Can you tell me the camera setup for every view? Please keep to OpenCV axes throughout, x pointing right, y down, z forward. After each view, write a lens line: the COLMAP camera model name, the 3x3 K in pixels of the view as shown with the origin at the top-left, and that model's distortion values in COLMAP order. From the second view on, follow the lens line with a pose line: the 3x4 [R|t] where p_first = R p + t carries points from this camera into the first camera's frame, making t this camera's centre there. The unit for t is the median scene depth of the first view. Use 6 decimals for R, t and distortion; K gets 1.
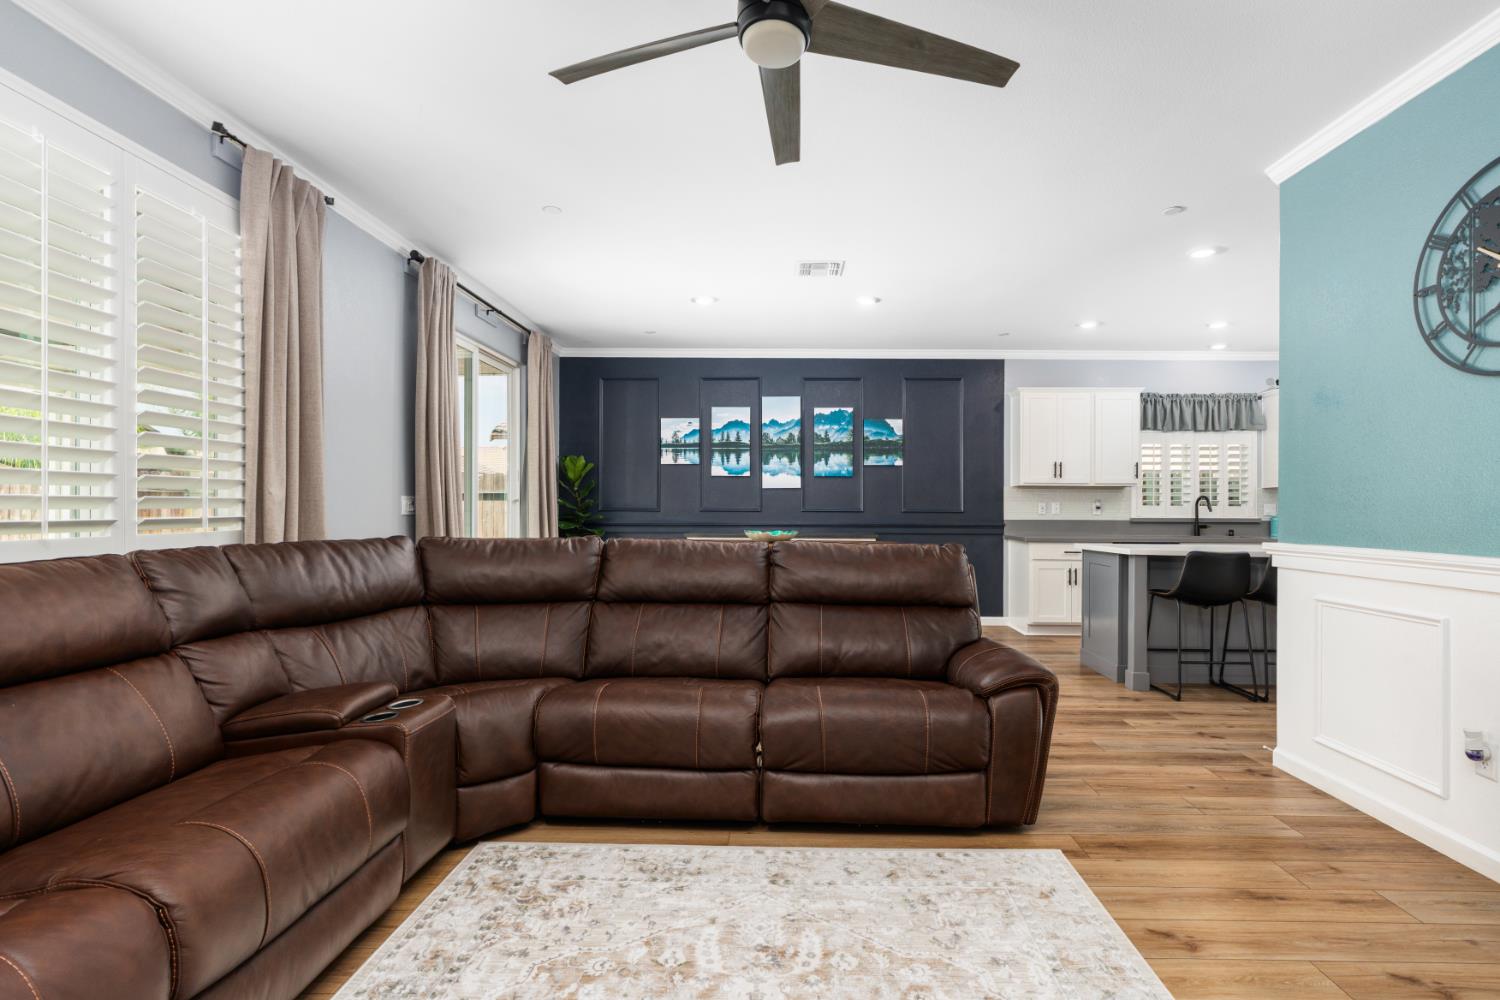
lens RADIAL K [[729.3, 0, 762.5], [0, 729.3, 504.8], [0, 0, 1]] dist [-0.006667, 0.003360]
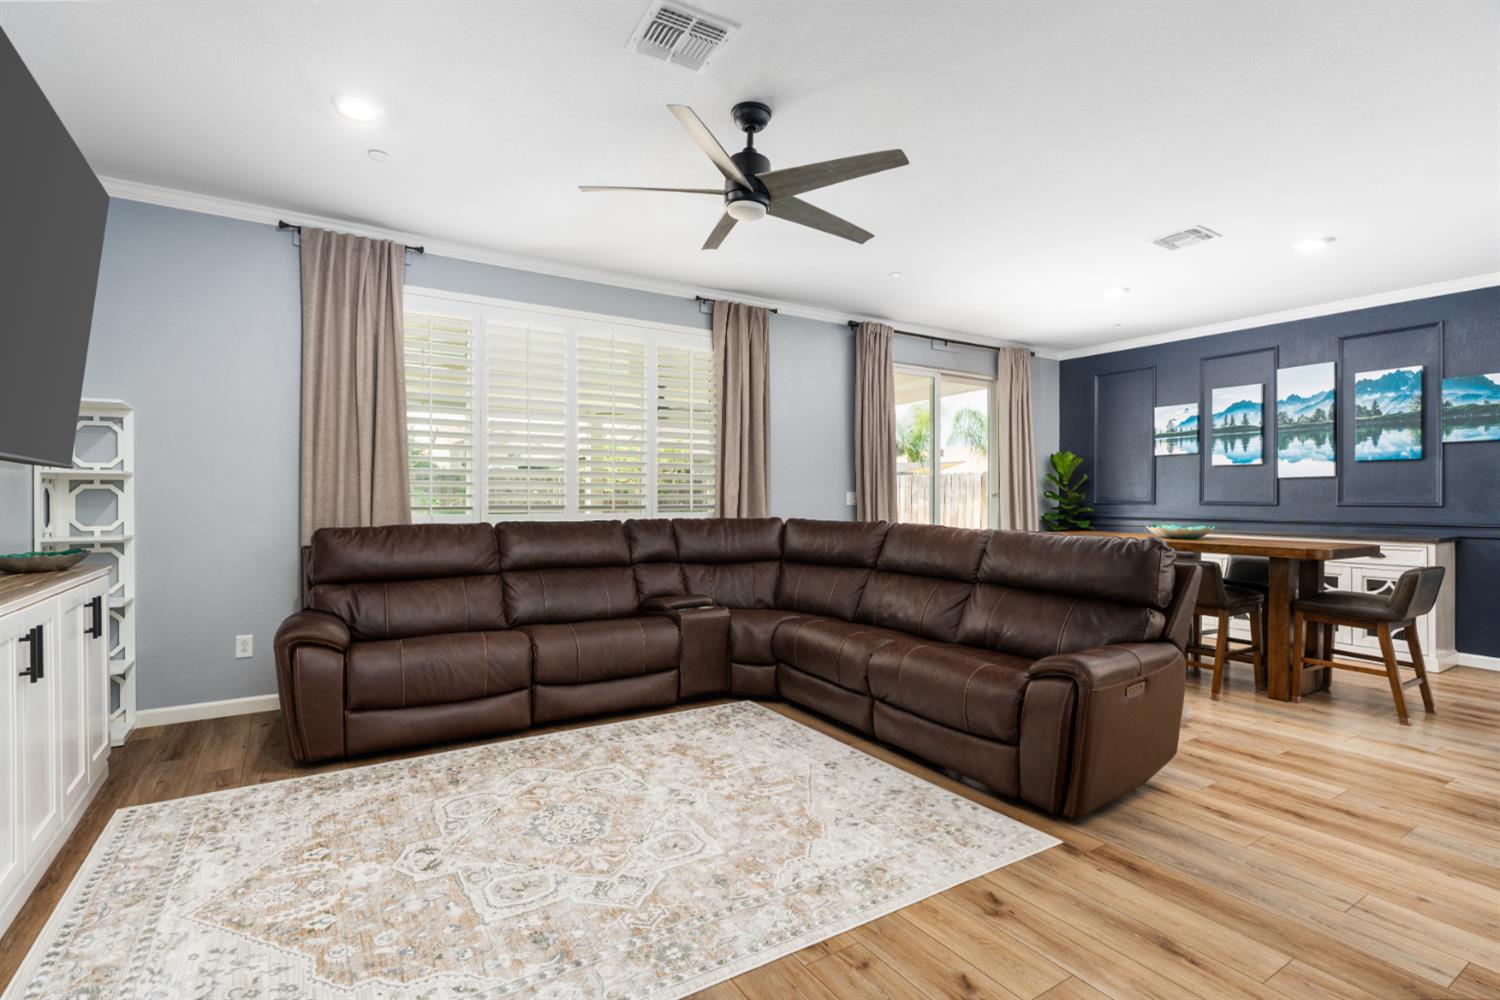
lens RADIAL K [[729.3, 0, 759.7], [0, 729.3, 497.0], [0, 0, 1]] dist [-0.006667, 0.003360]
pose [[0.551140, -0.003141, -0.834407, 0.381358], [0.001261, 0.999995, -0.002931, 0.001247], [0.834412, 0.000563, 0.551141, 0.038238]]
